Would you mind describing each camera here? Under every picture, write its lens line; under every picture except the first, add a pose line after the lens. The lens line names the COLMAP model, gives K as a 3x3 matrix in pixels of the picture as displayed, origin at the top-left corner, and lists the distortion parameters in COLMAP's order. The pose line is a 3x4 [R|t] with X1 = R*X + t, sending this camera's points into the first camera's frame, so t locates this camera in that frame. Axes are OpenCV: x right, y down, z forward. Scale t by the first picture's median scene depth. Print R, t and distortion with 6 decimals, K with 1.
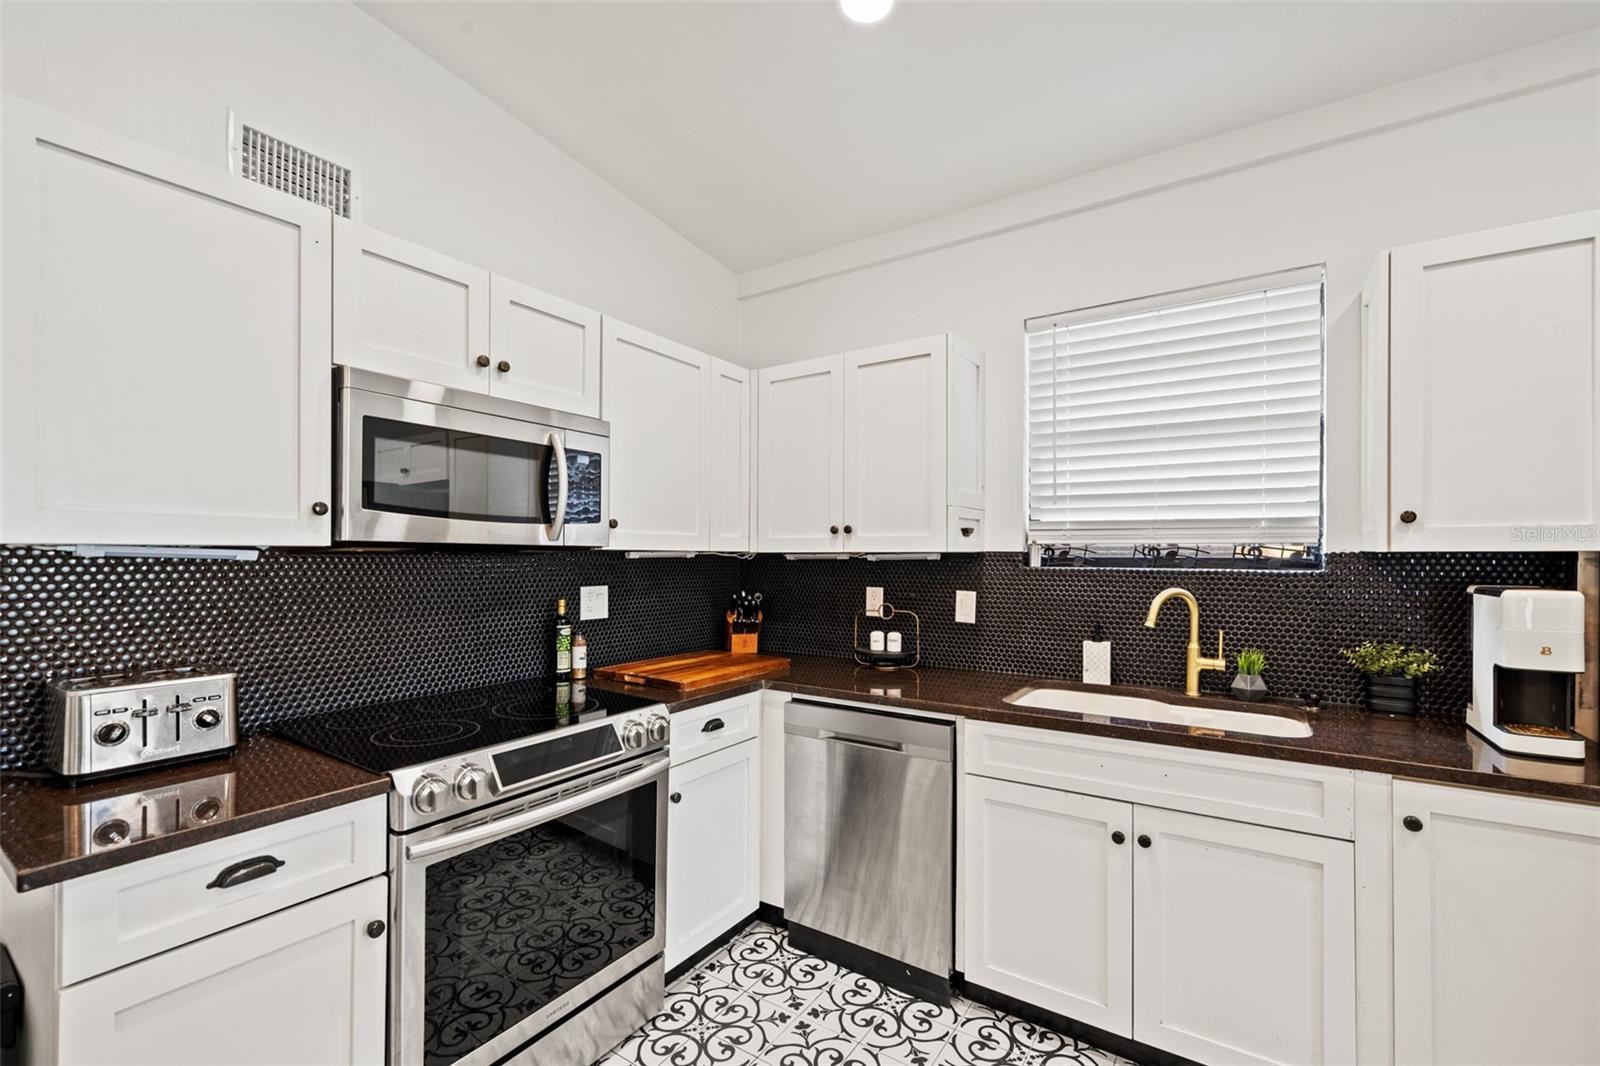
lens RADIAL K [[676.7, 0, 801.5], [0, 676.7, 555.0], [0, 0, 1]] dist [-0.000734, -0.000086]
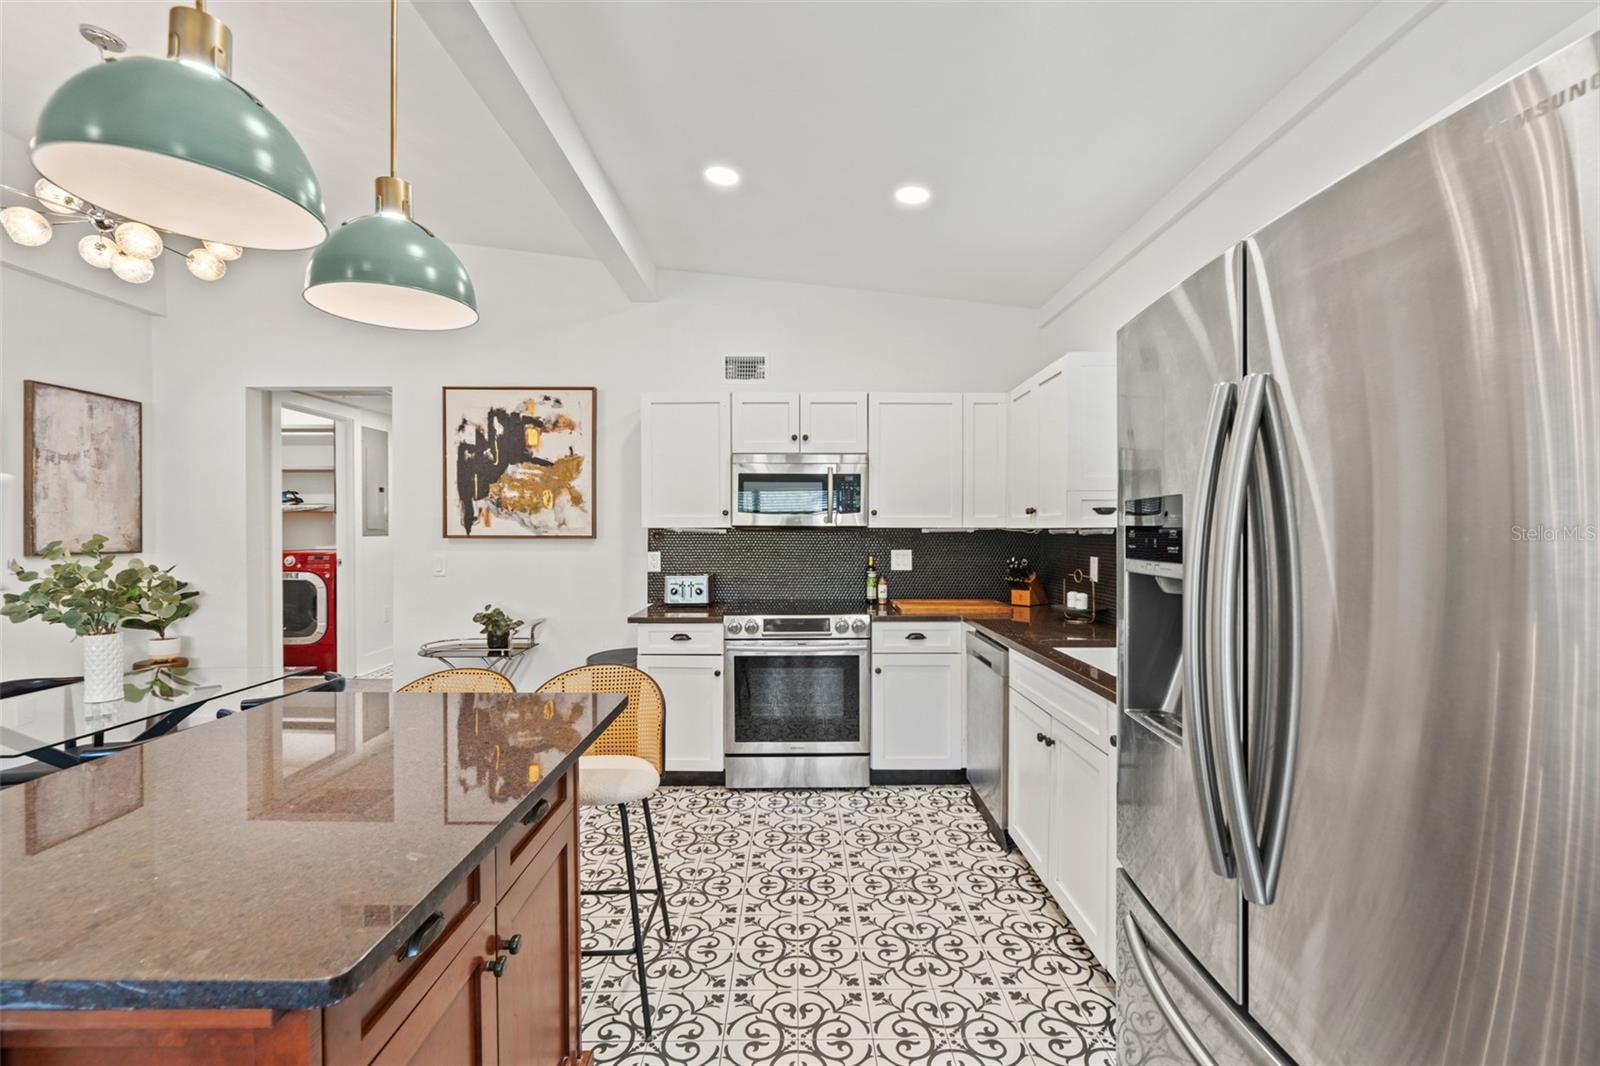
lens RADIAL K [[692.3, 0, 801.9], [0, 692.3, 540.5], [0, 0, 1]] dist [0.000966, 0.000309]
pose [[0.553551, 0.006943, -0.832786, 1.140502], [0.004270, 0.999928, 0.011175, 0.005306], [0.832804, -0.009742, 0.553482, -0.134764]]
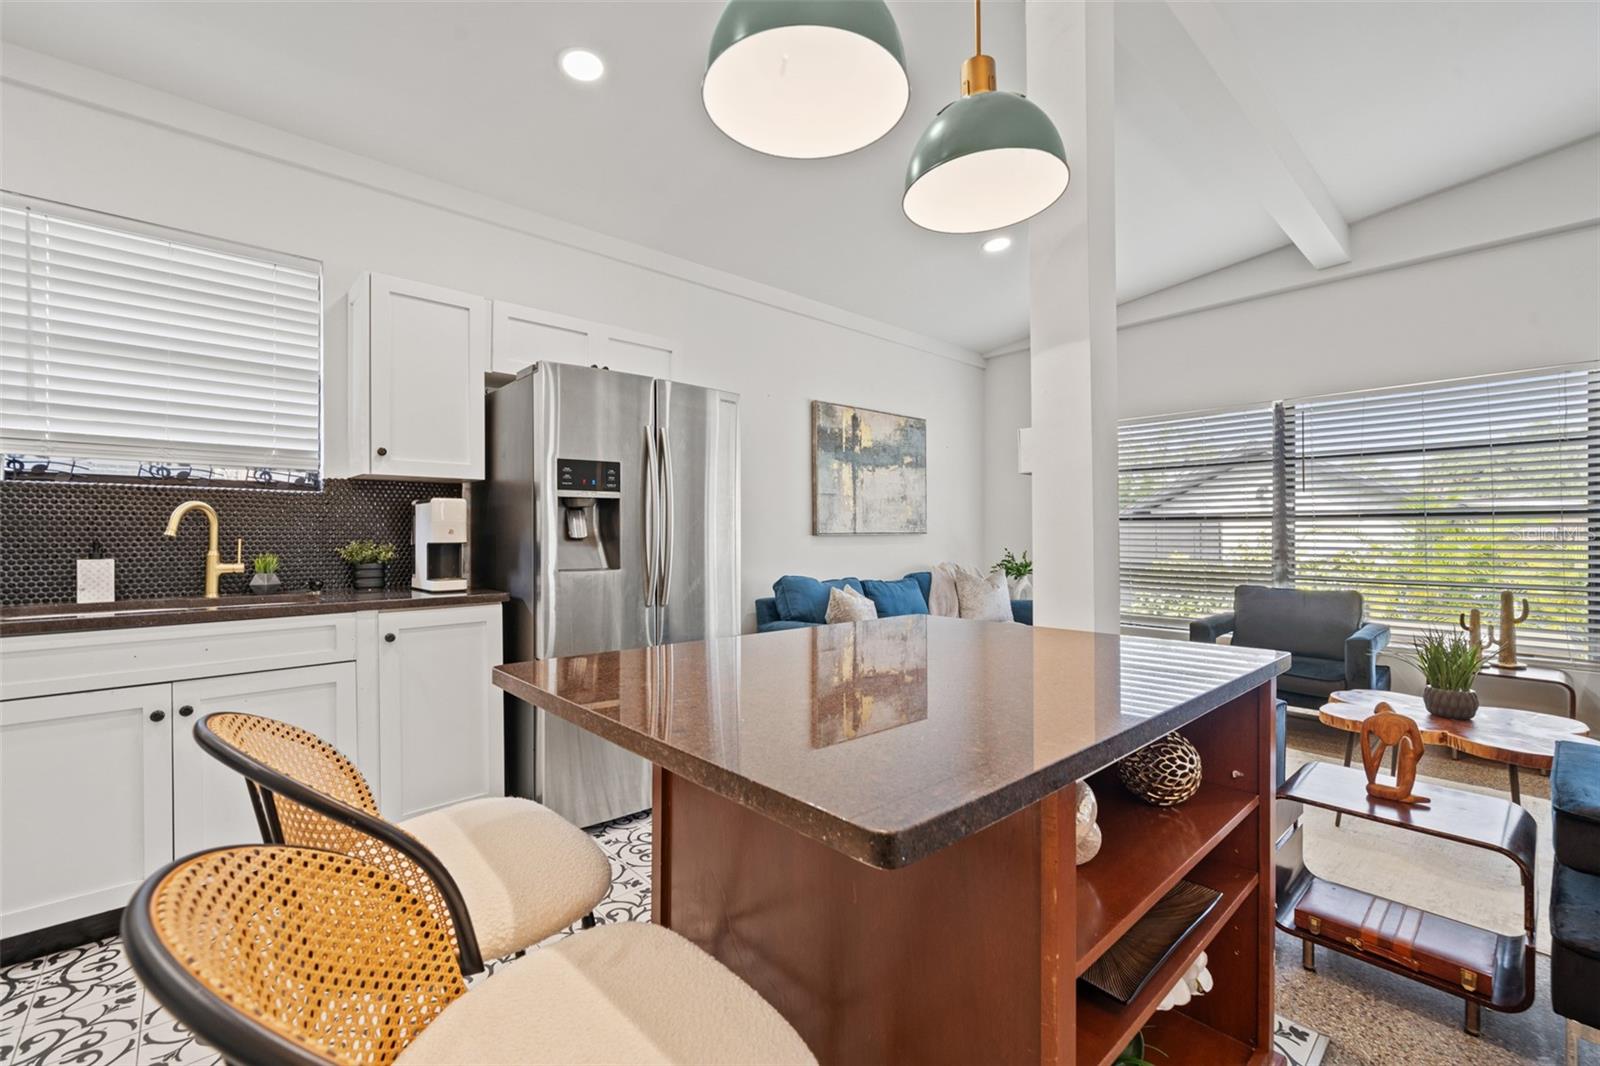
lens RADIAL K [[676.7, 0, 805.5], [0, 676.7, 537.3], [0, 0, 1]] dist [-0.000734, -0.000086]
pose [[0.234557, -0.005509, 0.972087, -0.294888], [0.000139, 0.999984, 0.005634, 0.102575], [-0.972102, -0.001186, 0.234554, -0.235138]]
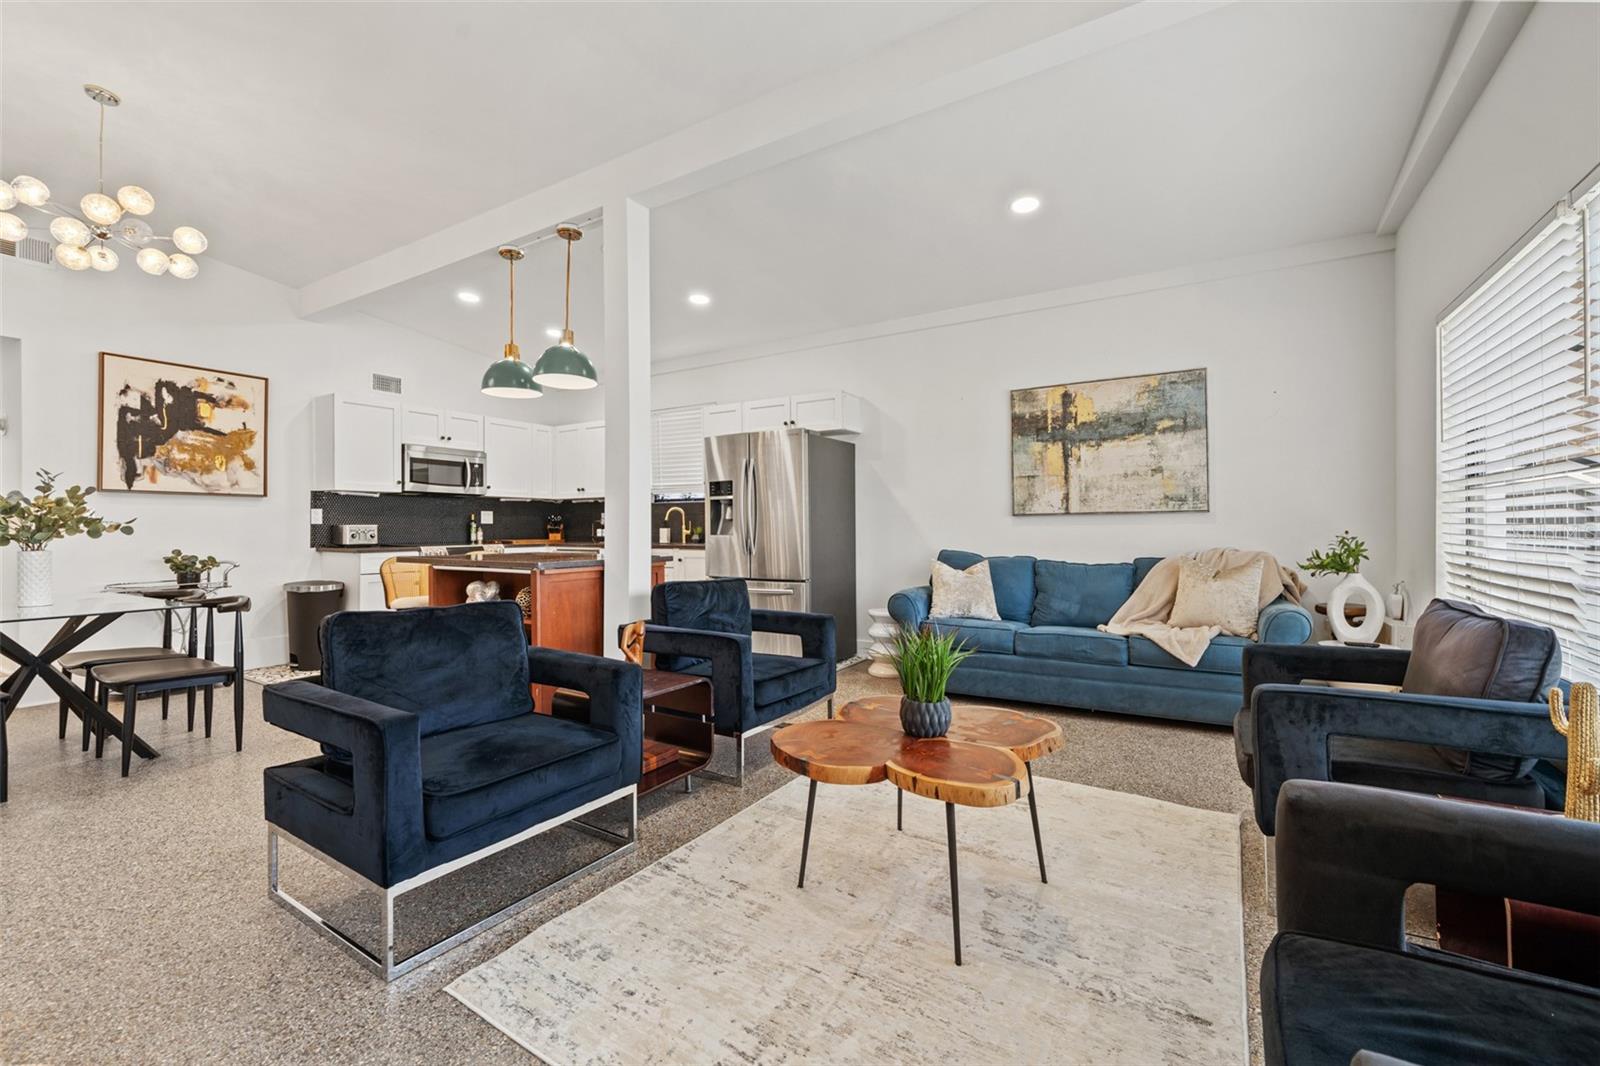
lens RADIAL K [[676.7, 0, 799.6], [0, 676.7, 528.0], [0, 0, 1]] dist [-0.000734, -0.000086]
pose [[0.999392, -0.006489, 0.034271, 1.011359], [0.006450, 0.999978, 0.001227, 0.142394], [-0.034278, -0.001005, 0.999412, -2.070079]]
